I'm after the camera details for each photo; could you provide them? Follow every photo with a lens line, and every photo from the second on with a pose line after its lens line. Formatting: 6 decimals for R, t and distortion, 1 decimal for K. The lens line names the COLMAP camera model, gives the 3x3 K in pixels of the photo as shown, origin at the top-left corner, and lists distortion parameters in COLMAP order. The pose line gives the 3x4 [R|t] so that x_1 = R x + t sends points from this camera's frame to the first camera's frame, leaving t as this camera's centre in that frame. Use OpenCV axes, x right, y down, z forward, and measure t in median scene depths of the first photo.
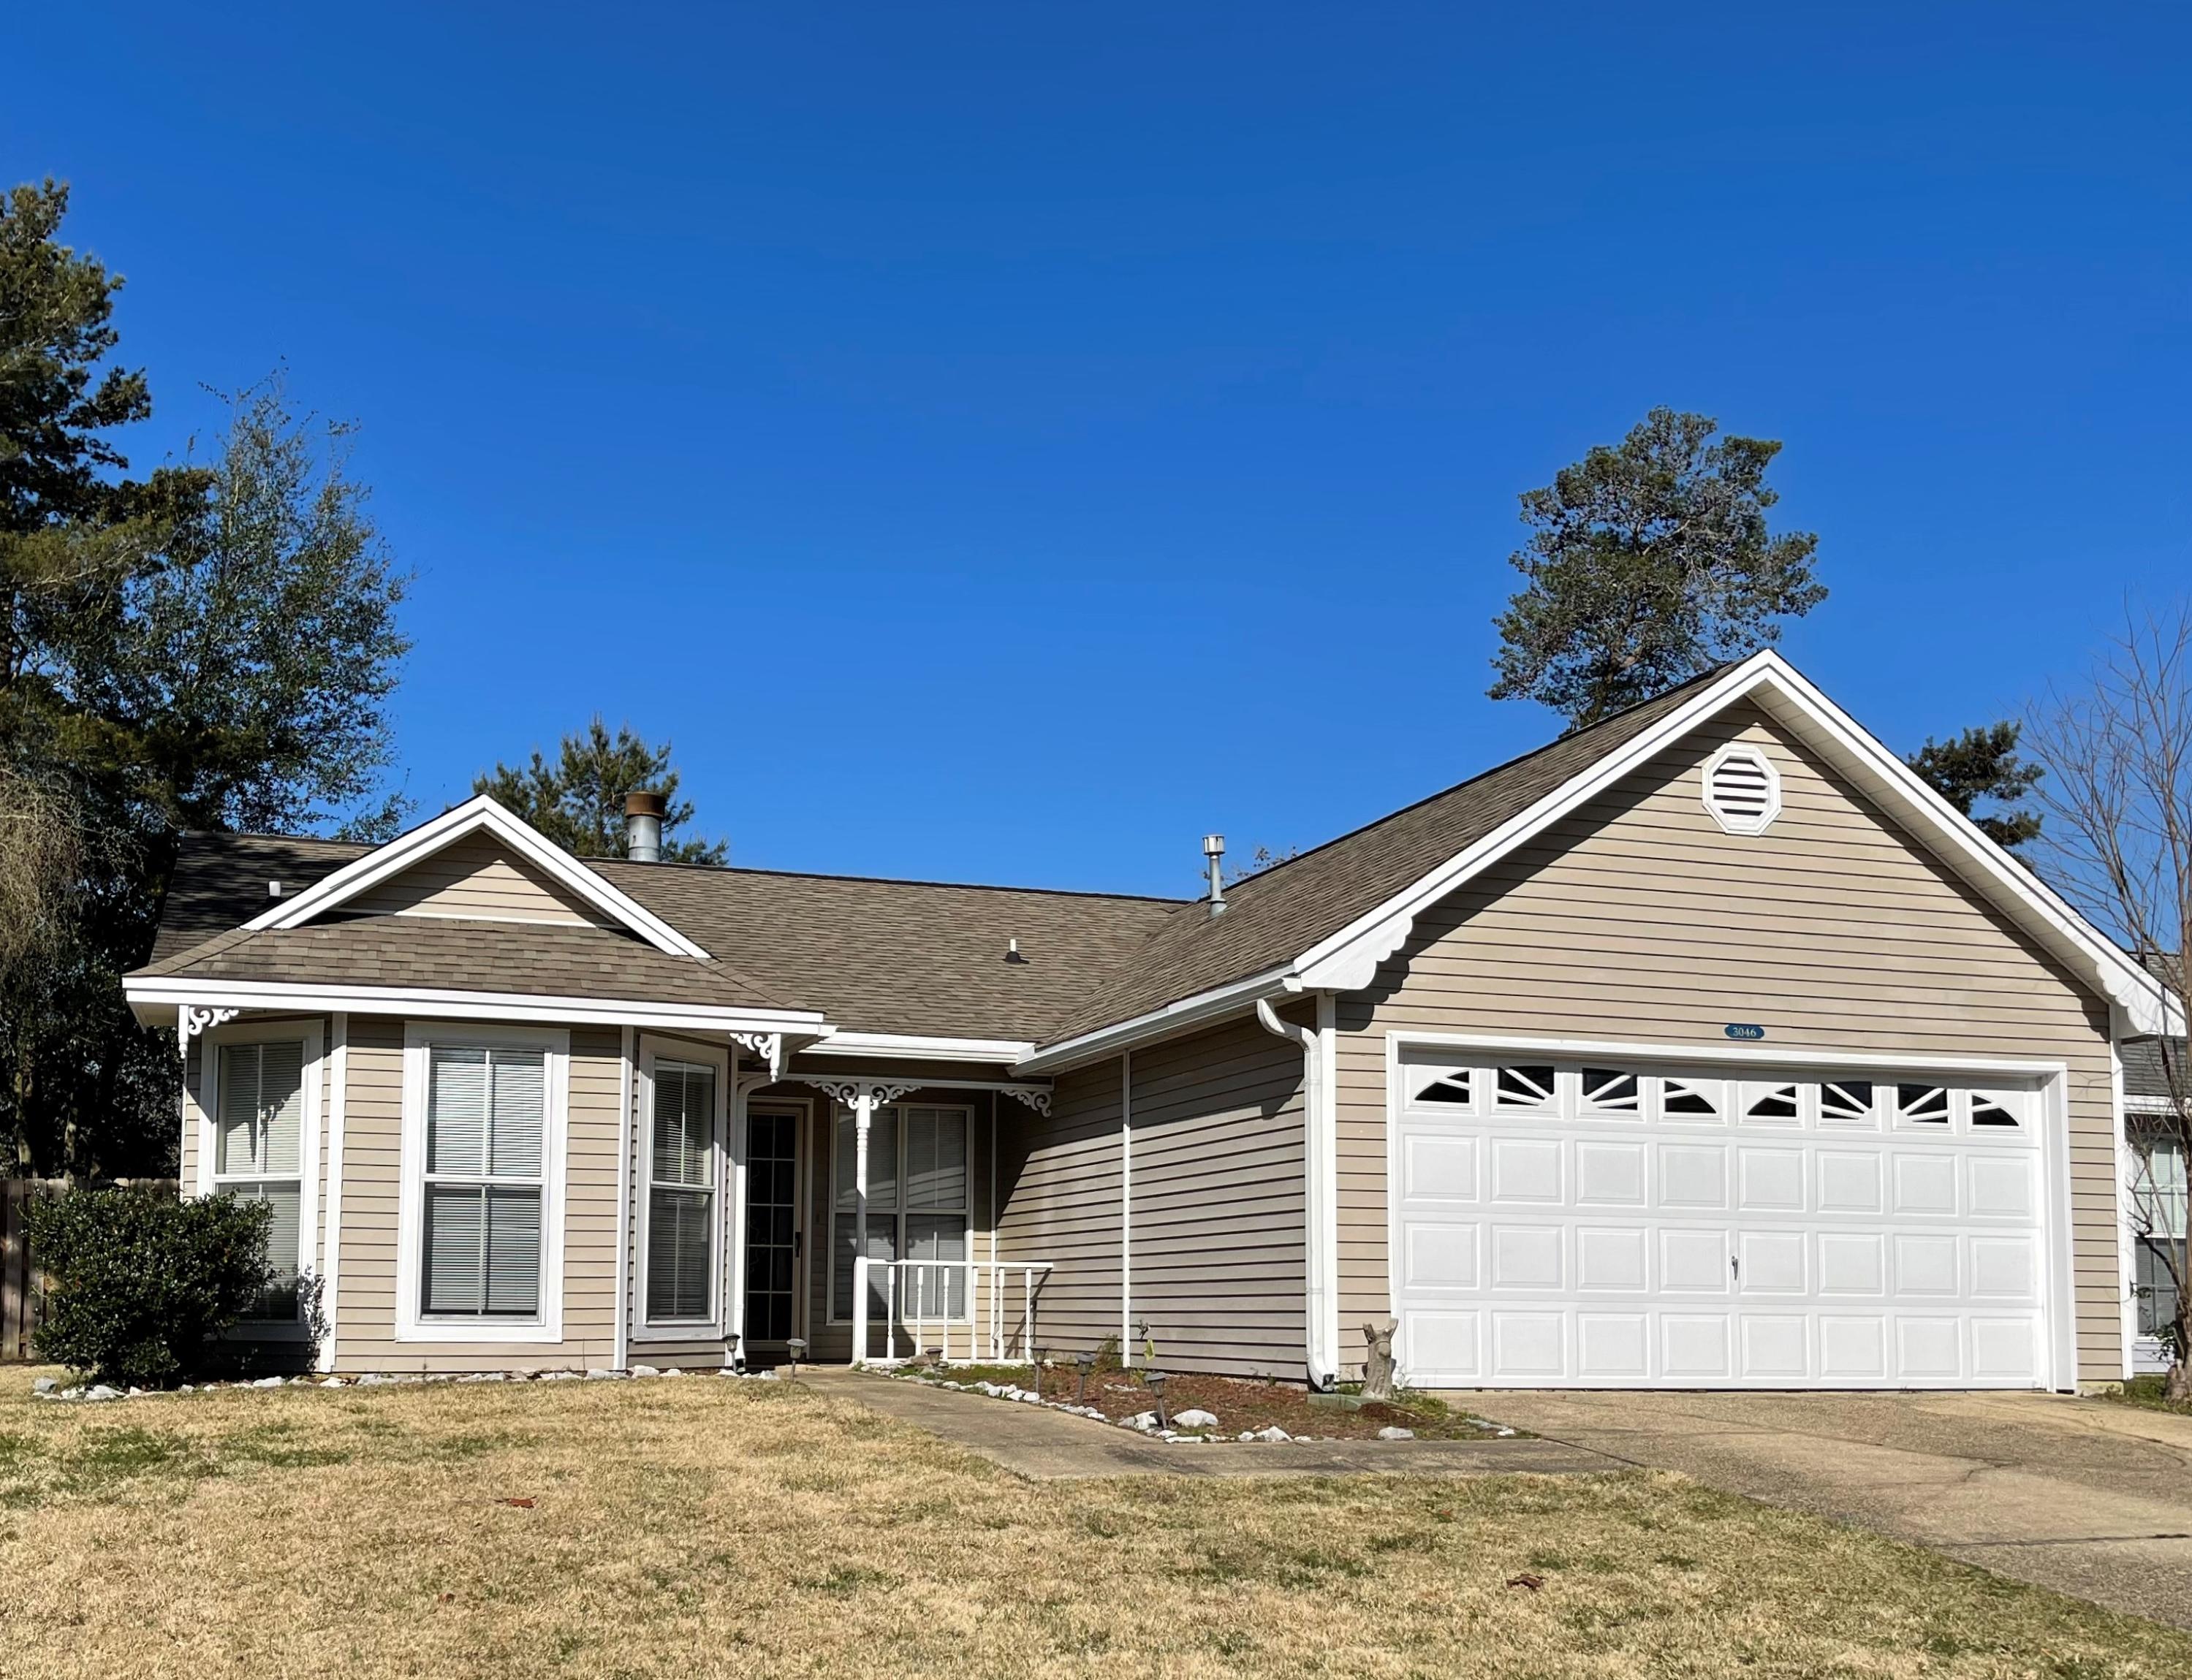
lens RADIAL K [[3511.9, 0, 1096.0], [0, 3511.9, 840.0], [0, 0, 1]] dist [-0.277625, -0.001967]
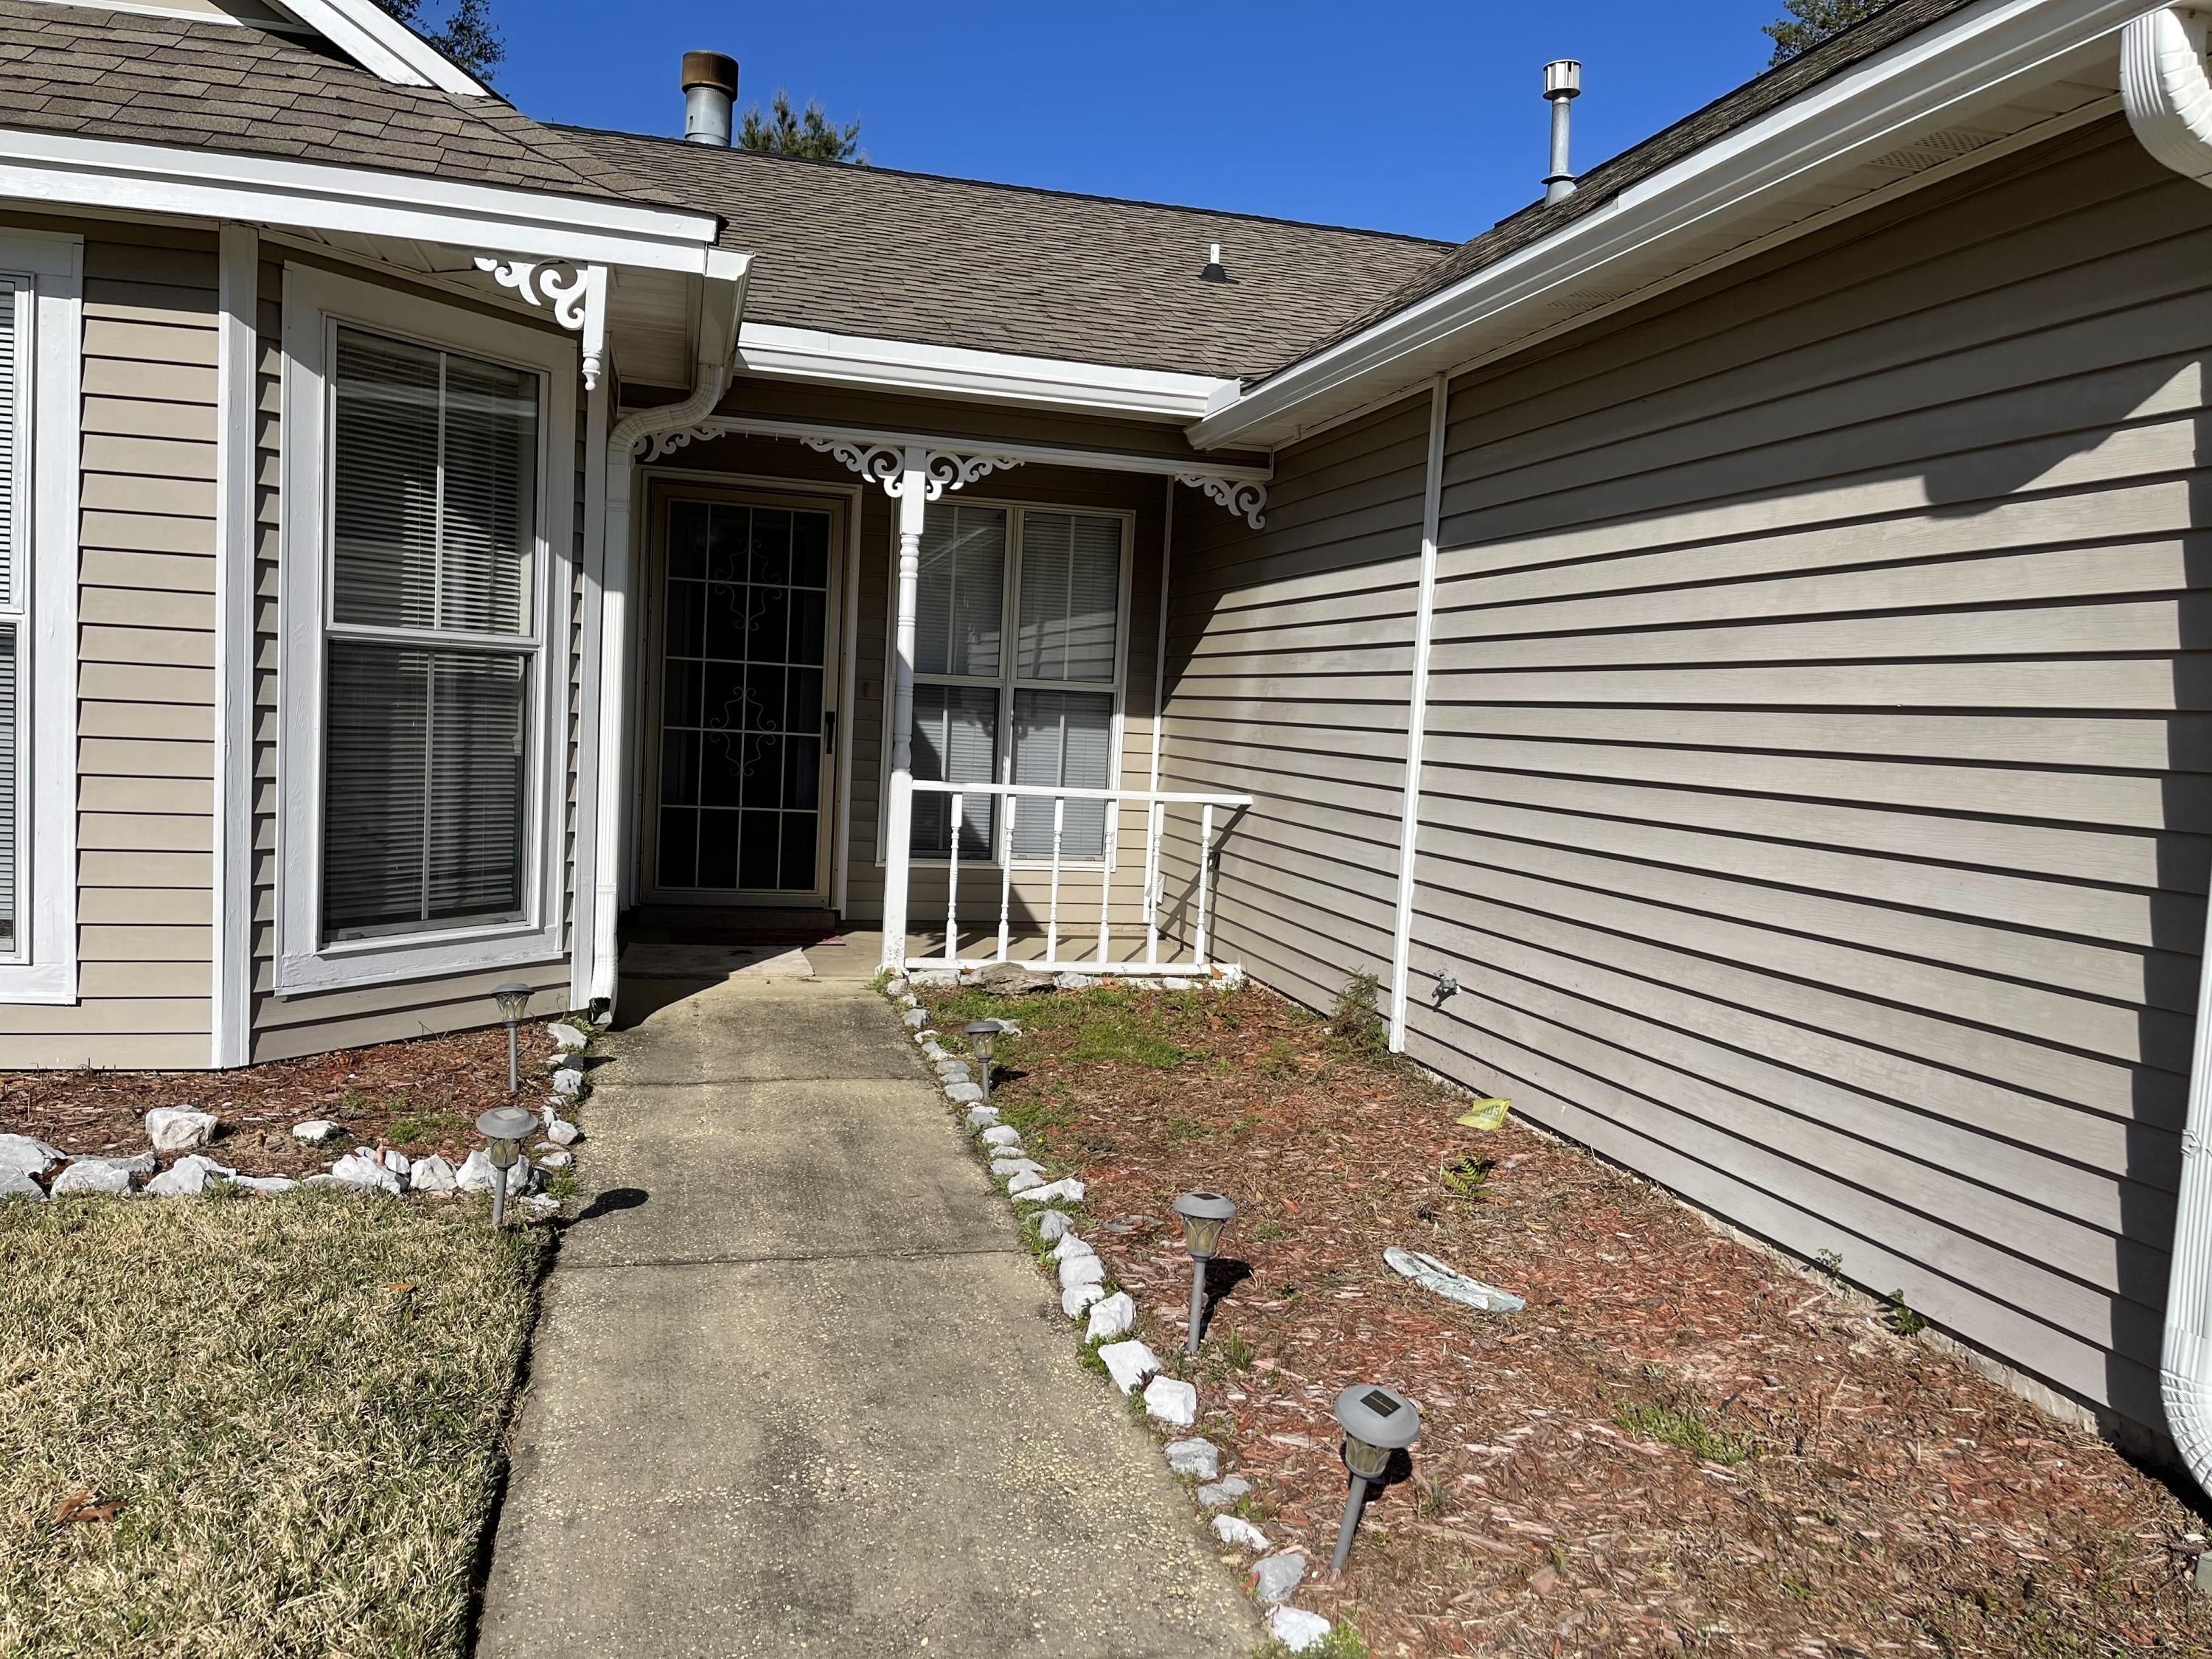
lens RADIAL K [[1659.4, 0, 1106.0], [0, 1659.4, 829.5], [0, 0, 1]] dist [0.105199, -0.121035]
pose [[0.994609, 0.054401, -0.088286, -0.011968], [-0.032631, 0.972287, 0.231504, 0.066220], [0.098433, -0.227375, 0.968820, 0.745625]]
